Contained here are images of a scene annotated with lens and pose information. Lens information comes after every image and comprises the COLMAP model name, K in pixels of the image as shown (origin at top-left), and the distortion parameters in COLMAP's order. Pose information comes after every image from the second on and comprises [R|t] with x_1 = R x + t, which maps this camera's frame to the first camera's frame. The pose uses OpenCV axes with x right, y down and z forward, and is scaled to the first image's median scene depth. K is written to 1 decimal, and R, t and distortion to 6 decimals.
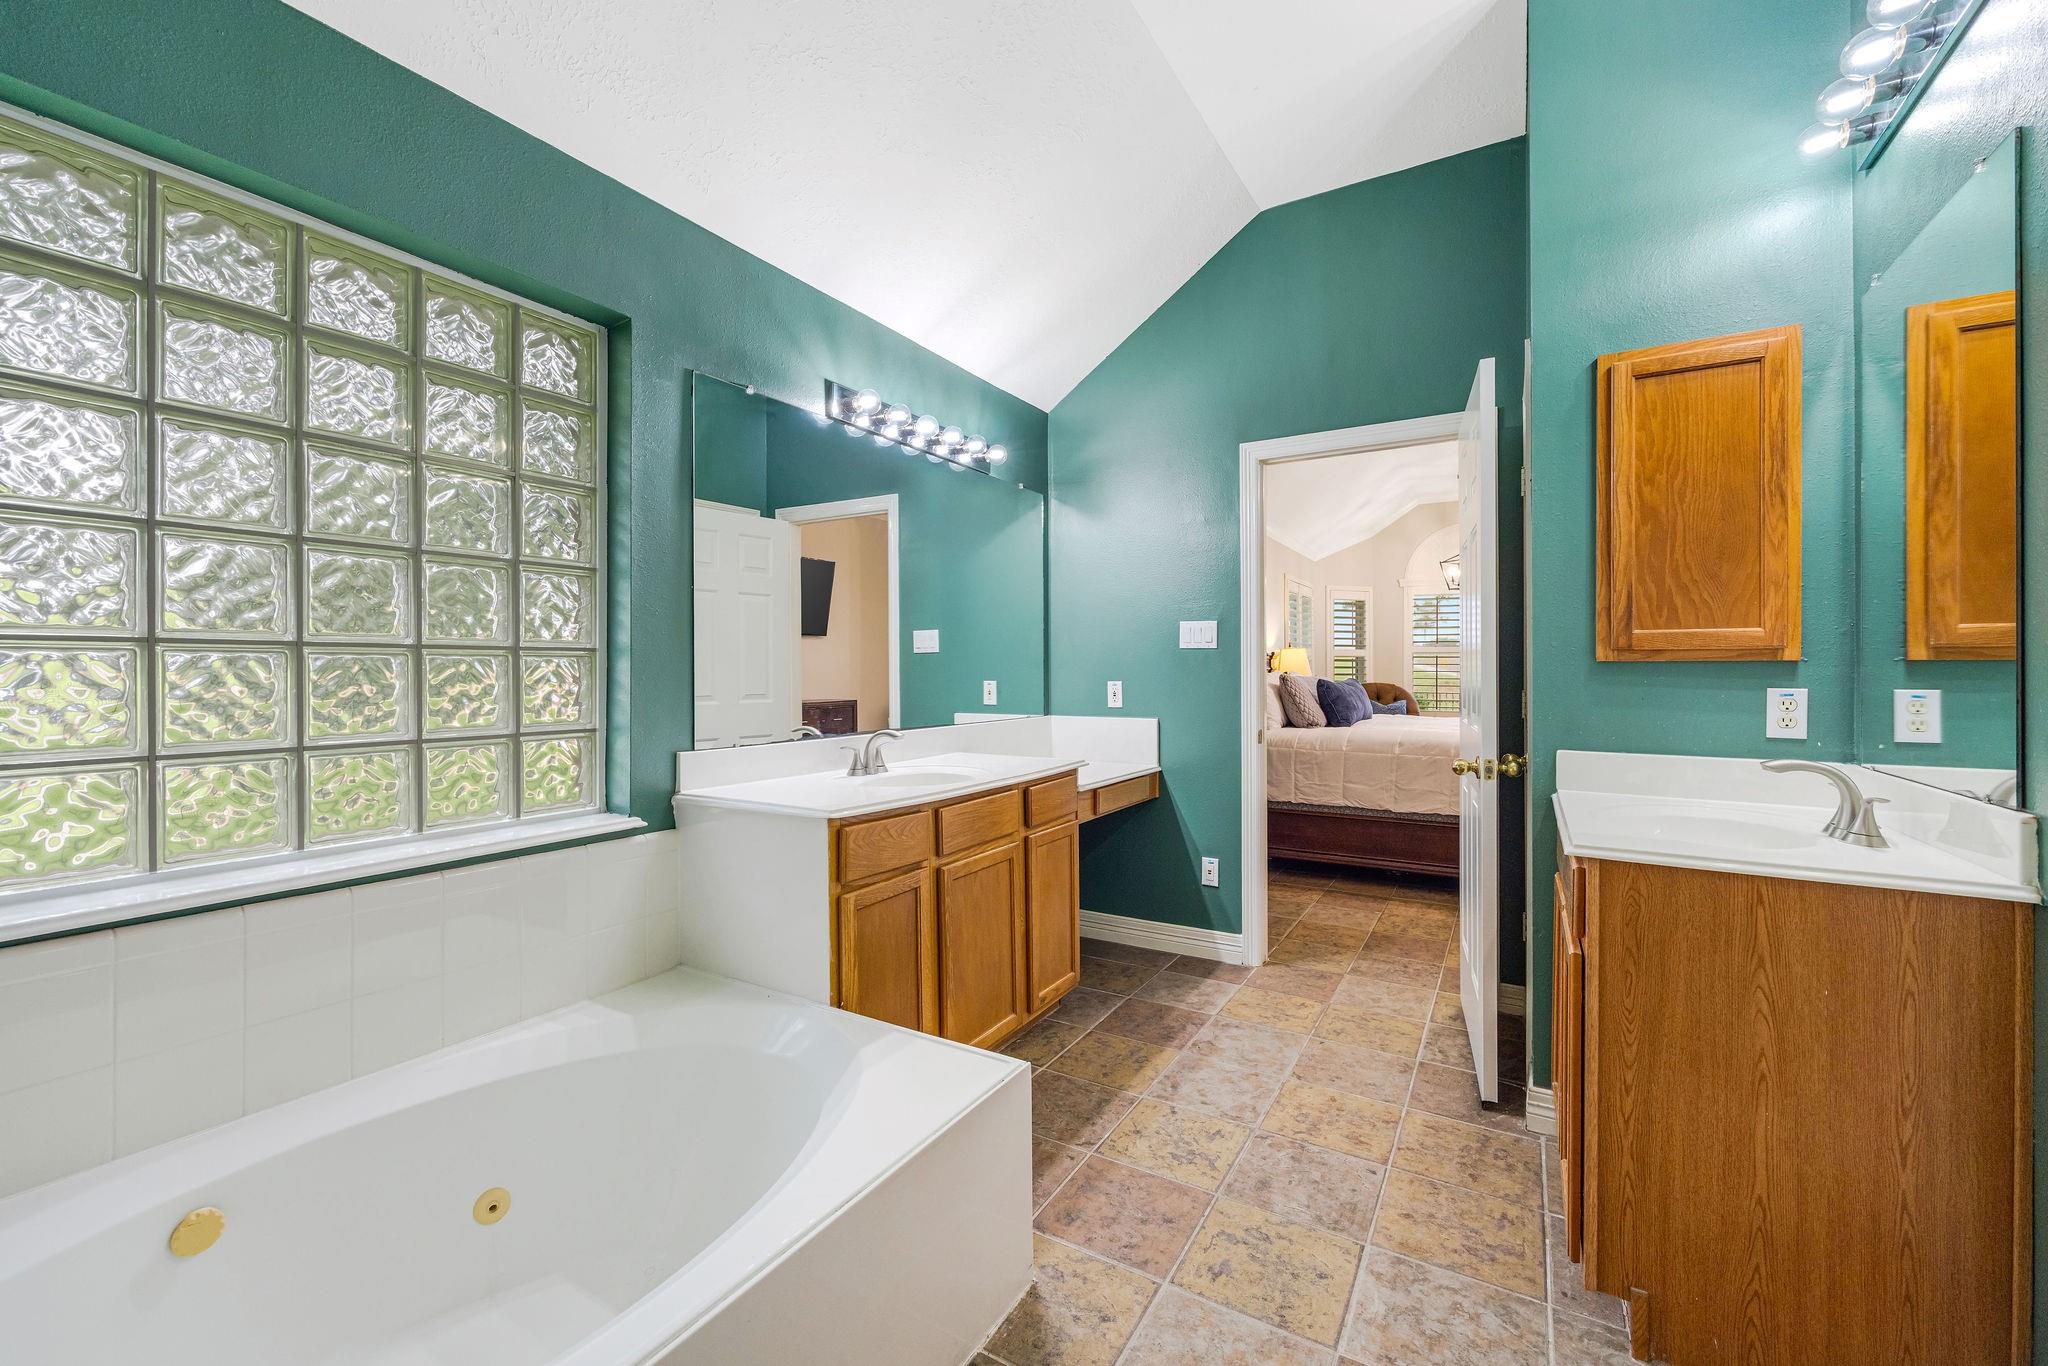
lens RADIAL K [[828.4, 0, 1023.2], [0, 828.4, 677.0], [0, 0, 1]] dist [-0.004895, -0.000124]
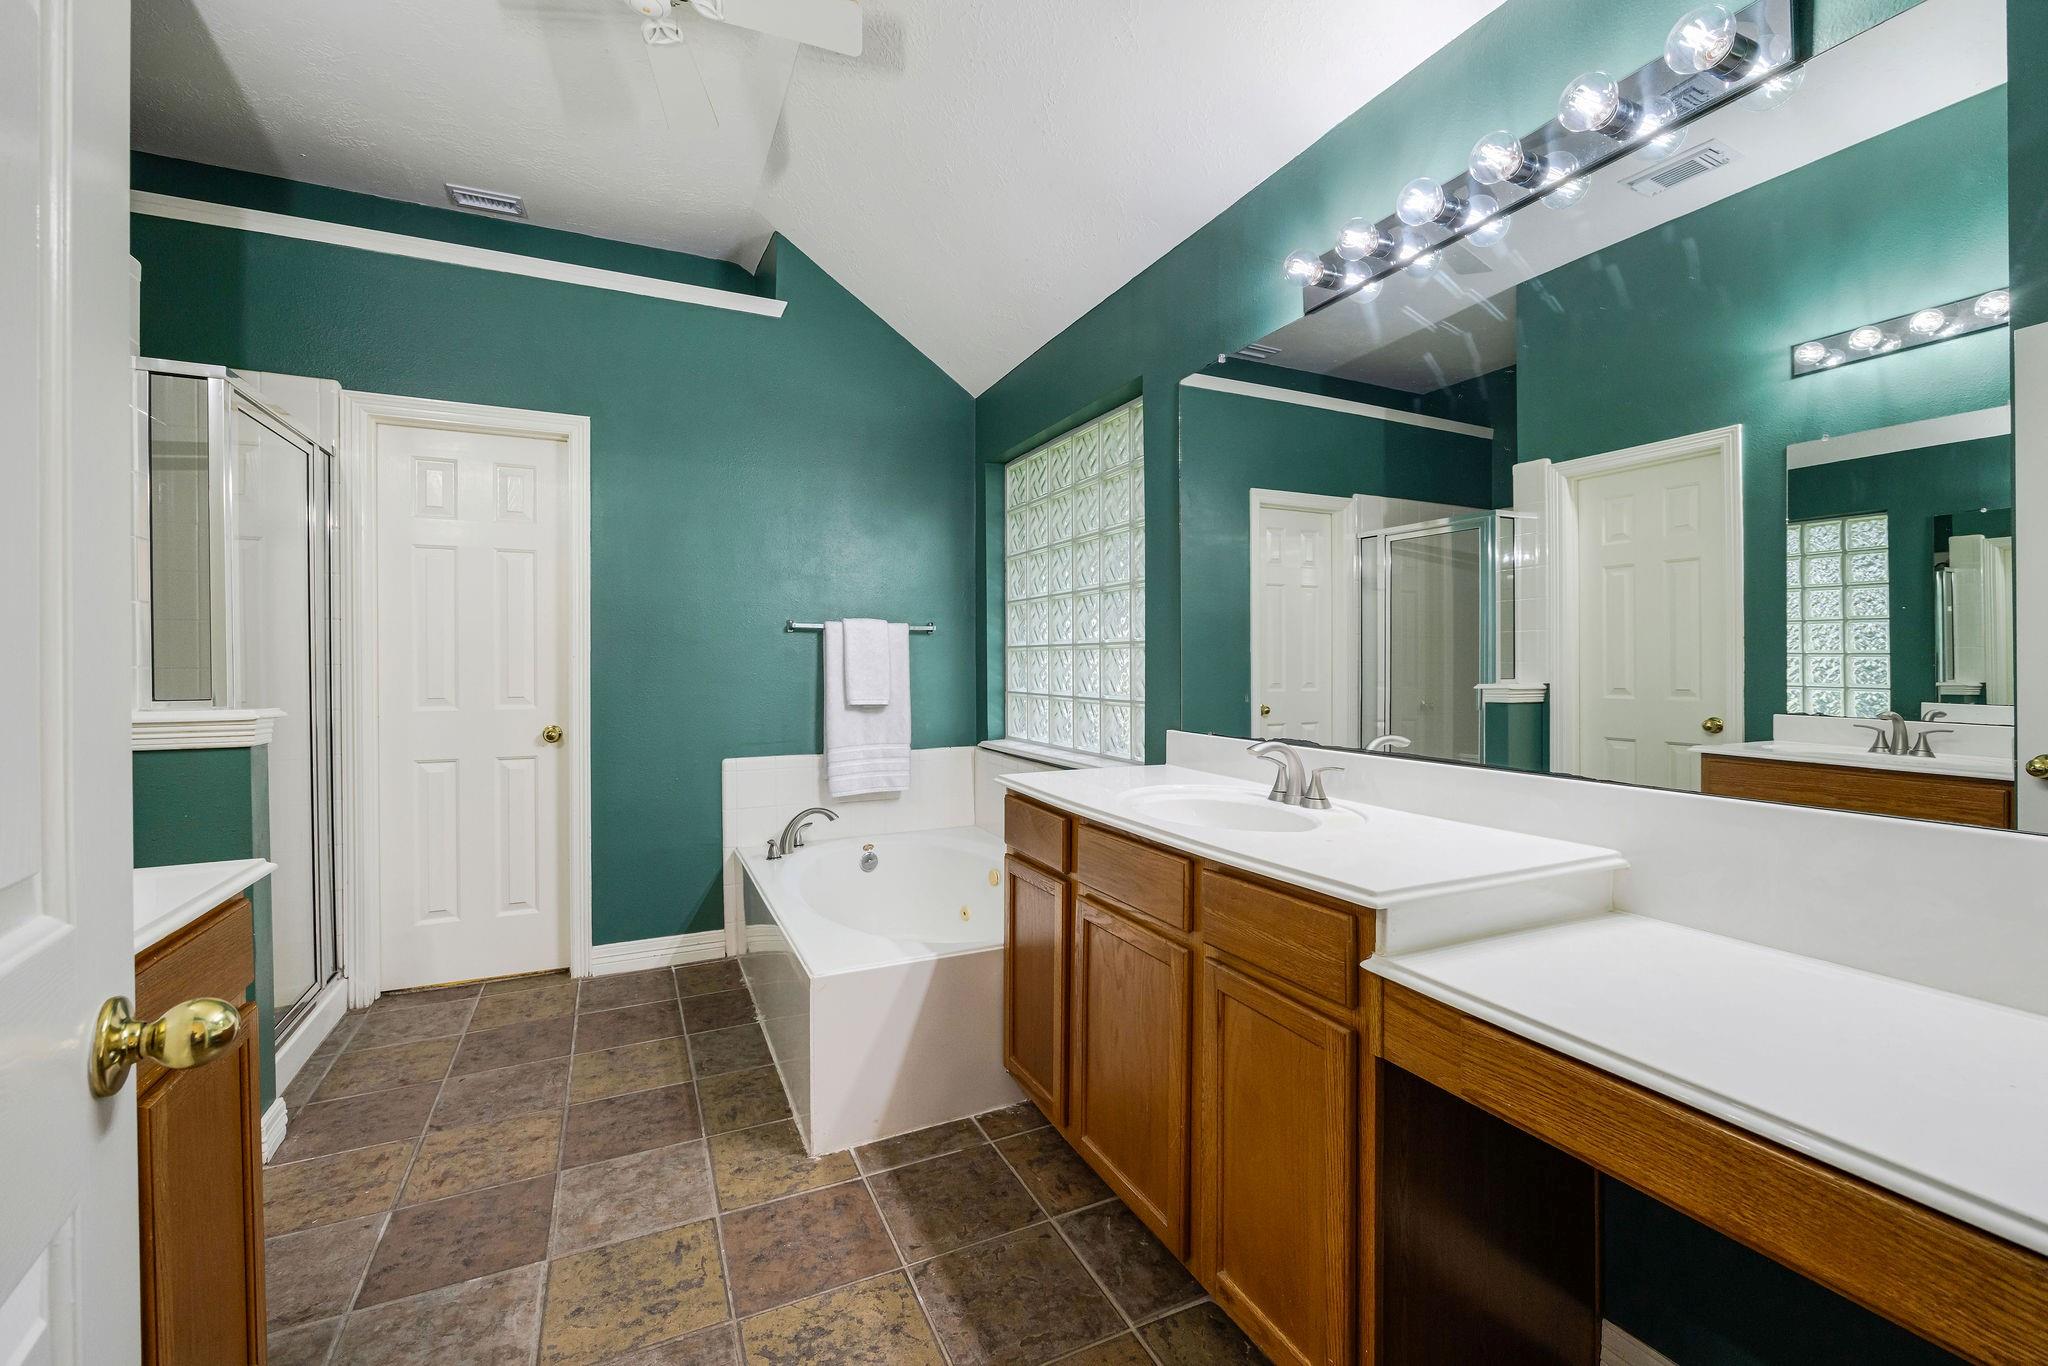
lens RADIAL K [[828.4, 0, 1023.2], [0, 828.4, 677.0], [0, 0, 1]] dist [-0.004895, -0.000124]
pose [[-0.551506, 0.014329, -0.834048, 0.752265], [0.003773, 0.999885, 0.014683, -0.006284], [0.834162, 0.004951, -0.551497, 1.703563]]
